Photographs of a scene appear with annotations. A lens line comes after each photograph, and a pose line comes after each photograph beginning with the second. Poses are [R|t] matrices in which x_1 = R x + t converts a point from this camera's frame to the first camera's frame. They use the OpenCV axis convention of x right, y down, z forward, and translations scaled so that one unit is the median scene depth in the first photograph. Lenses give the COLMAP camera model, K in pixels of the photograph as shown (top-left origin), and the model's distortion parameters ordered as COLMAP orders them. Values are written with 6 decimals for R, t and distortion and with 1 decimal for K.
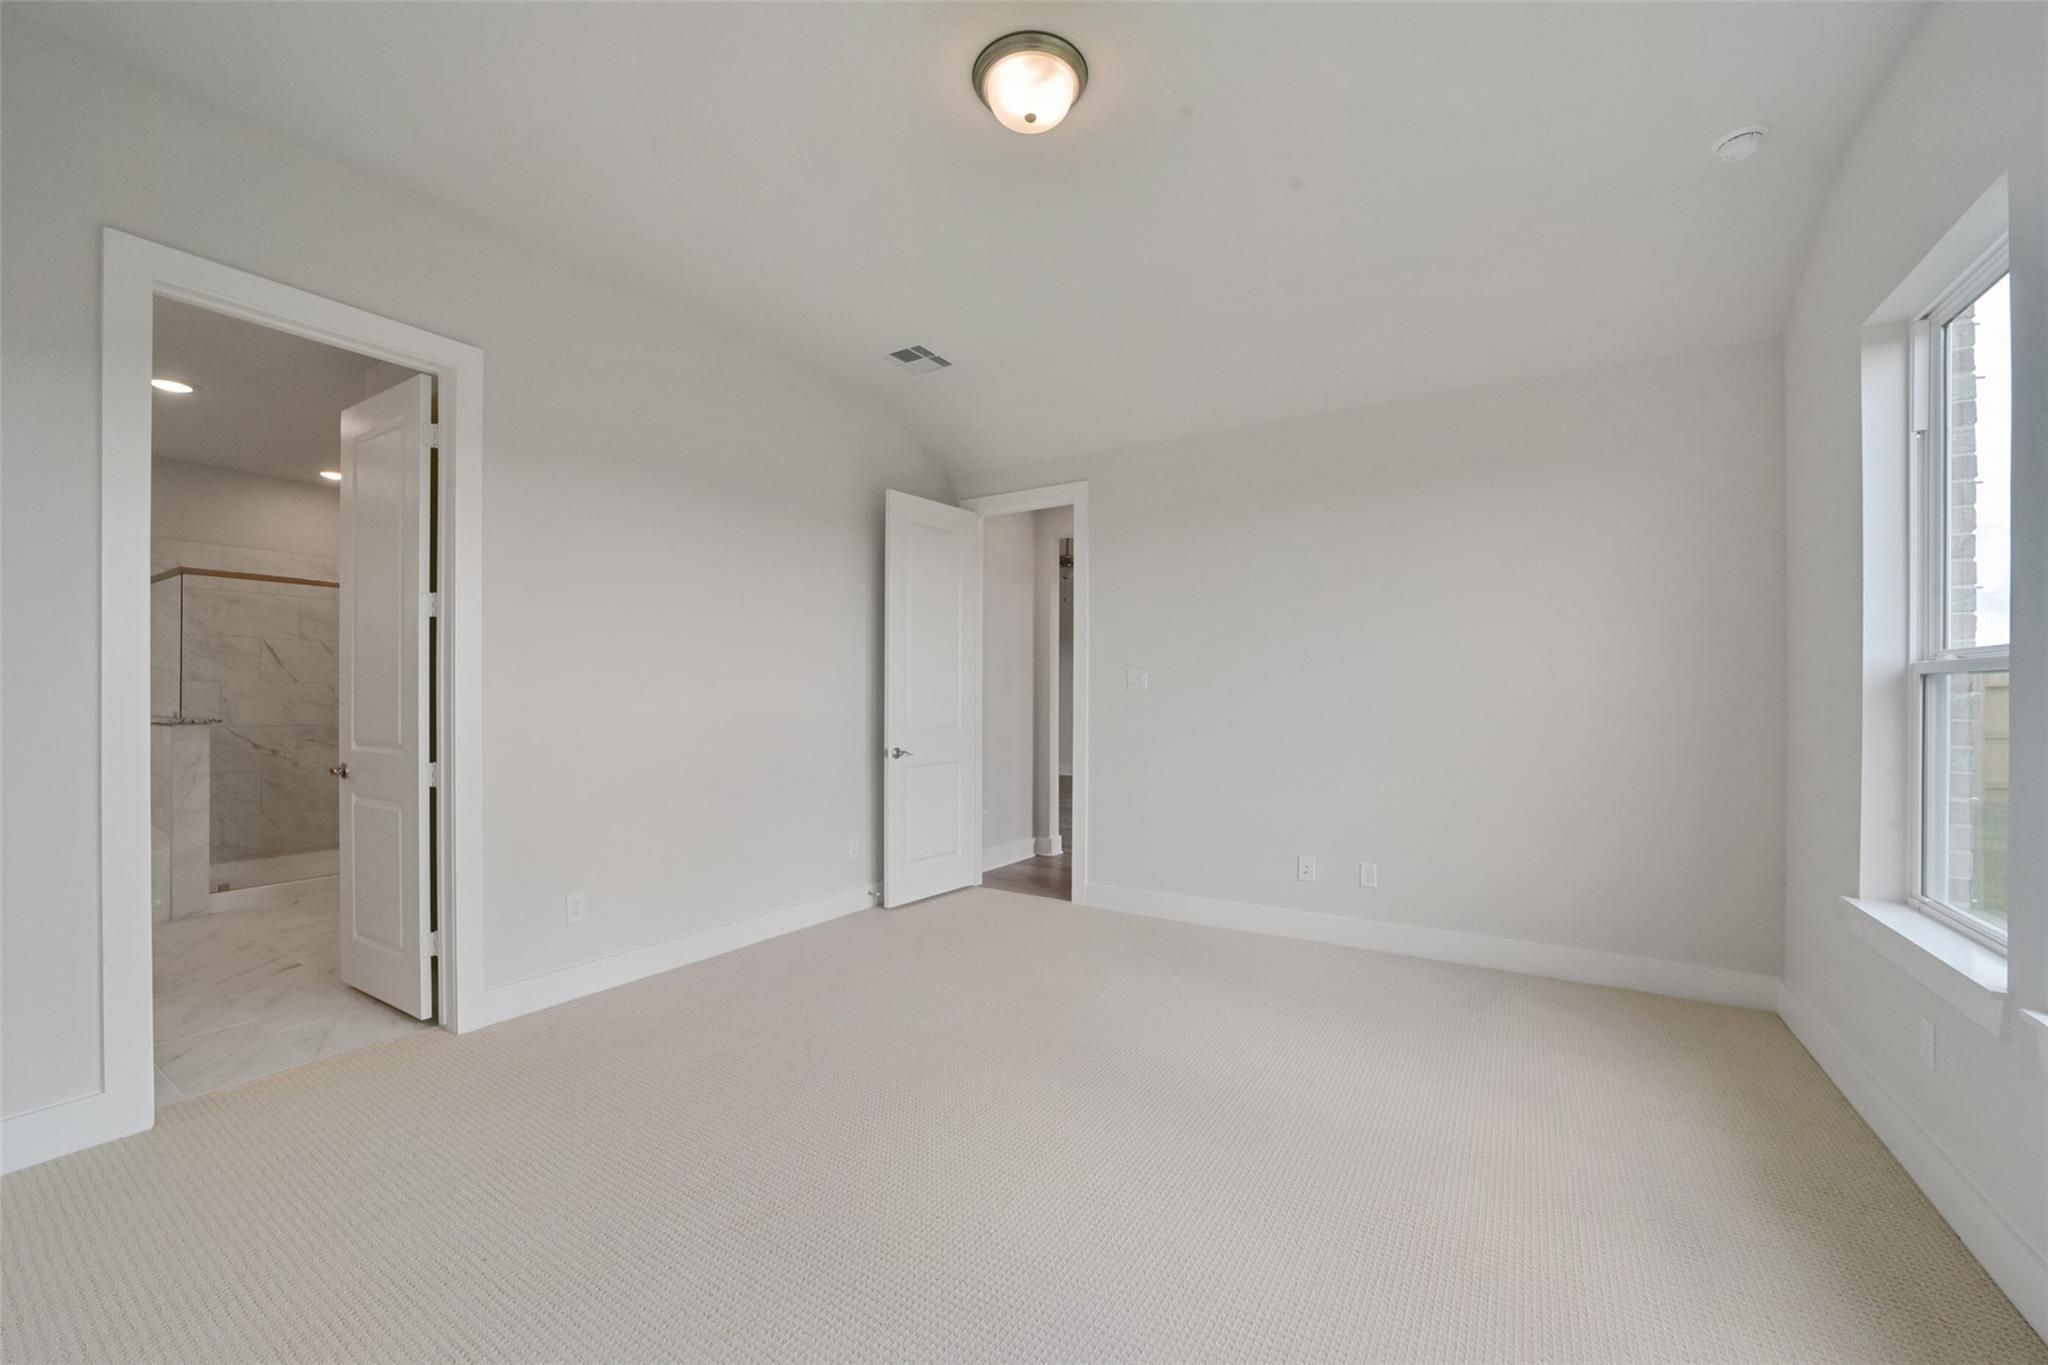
lens RADIAL K [[805.7, 0, 1031.0], [0, 805.7, 690.1], [0, 0, 1]] dist [-0.035339, 0.008614]
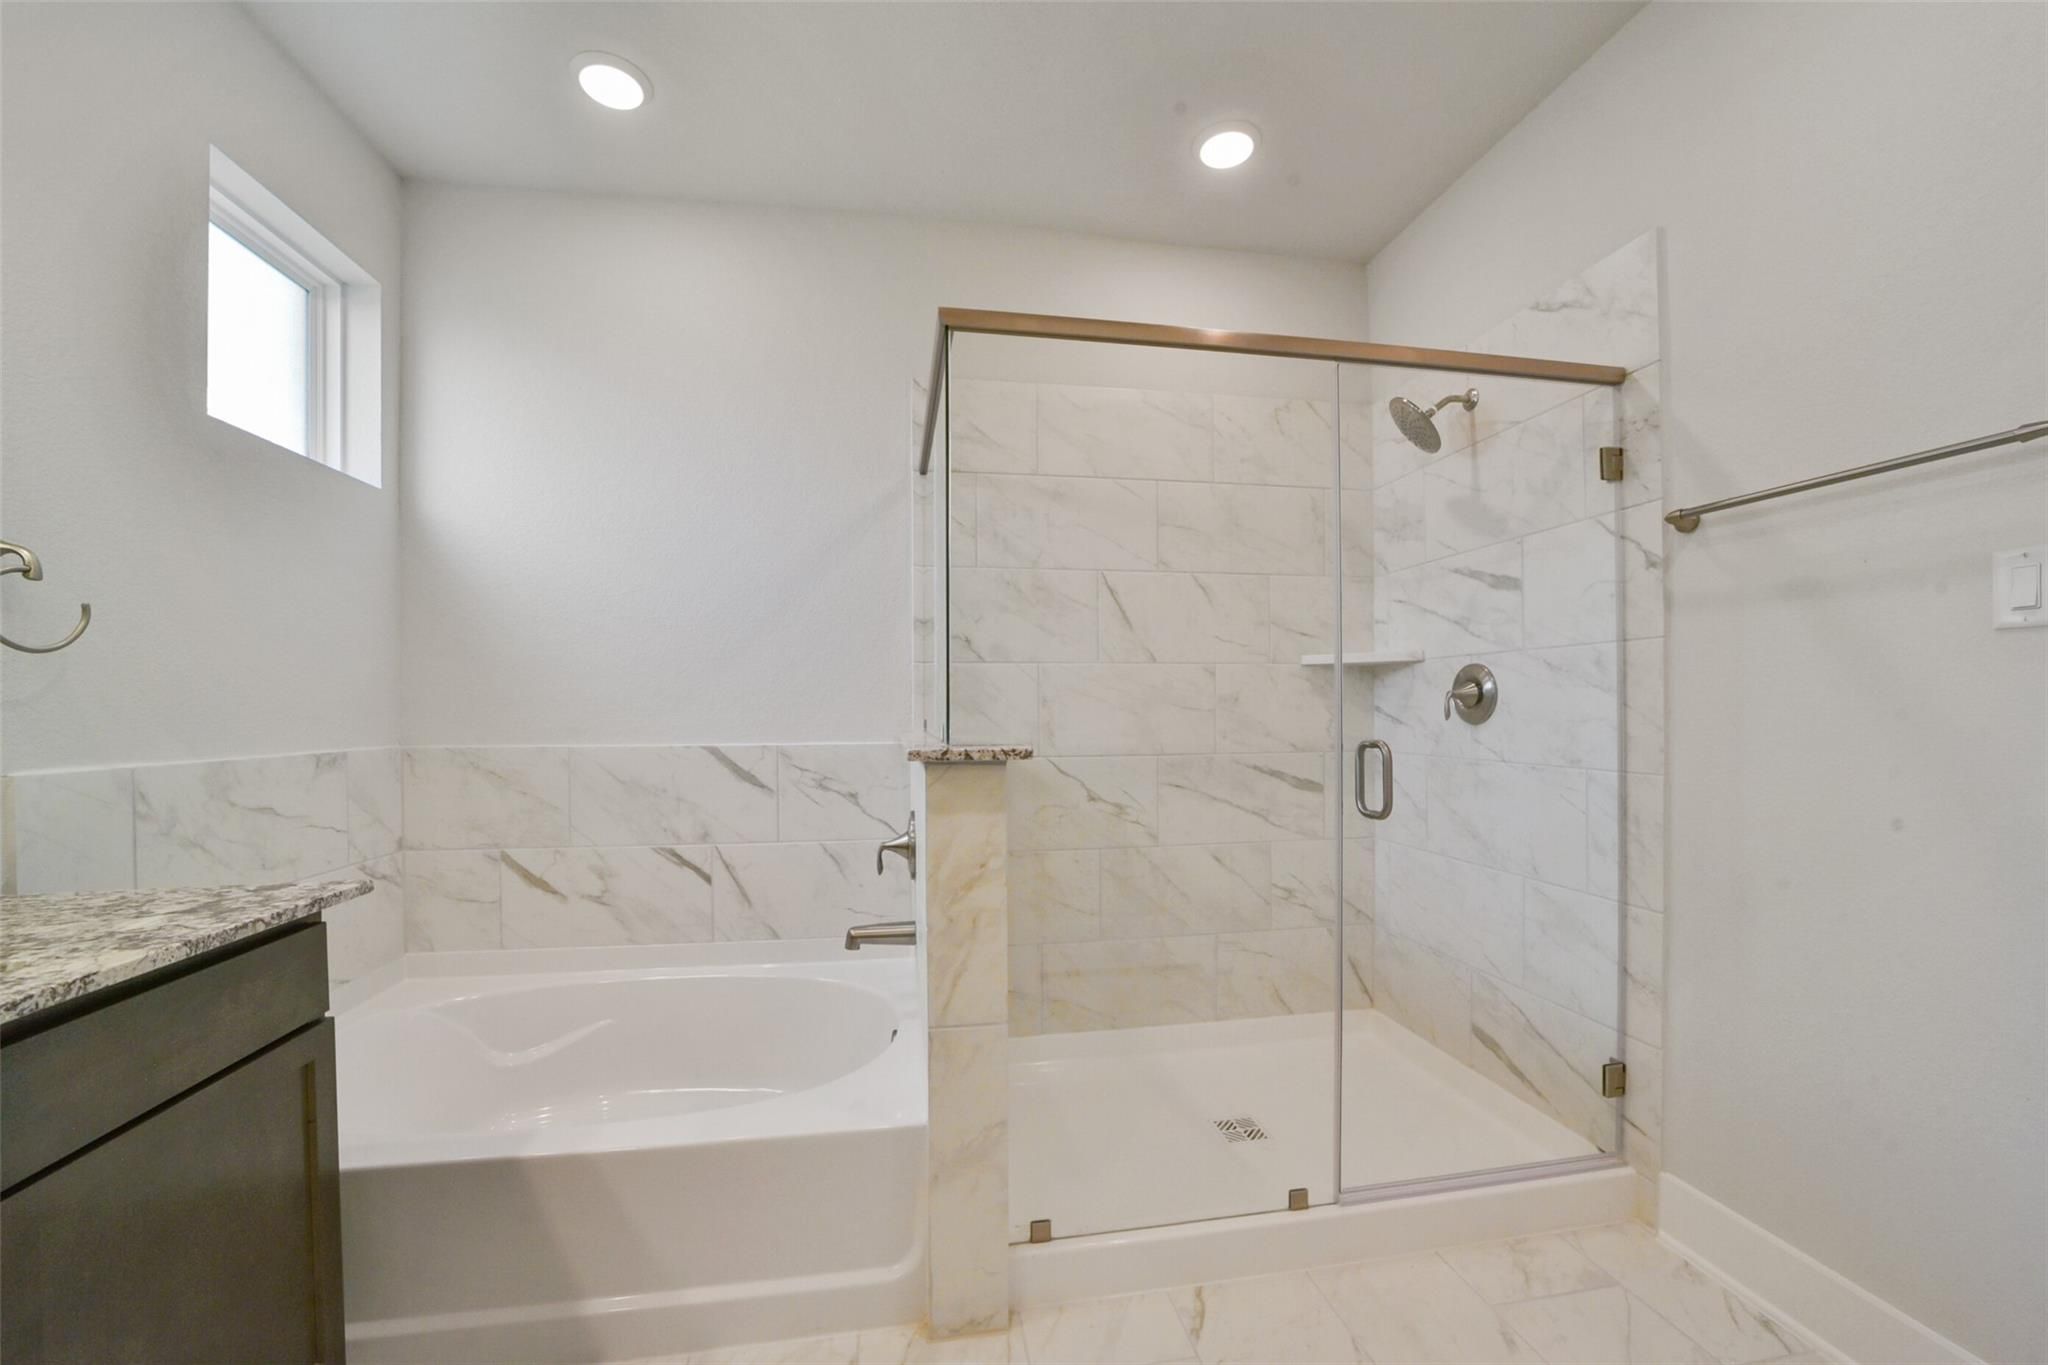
lens RADIAL K [[805.7, 0, 1031.0], [0, 805.7, 690.1], [0, 0, 1]] dist [-0.035339, 0.008614]
pose [[0.680563, -0.018381, -0.732459, -0.648632], [0.007903, 0.999811, -0.017747, 0.015449], [0.732647, 0.006289, 0.680579, 0.634914]]
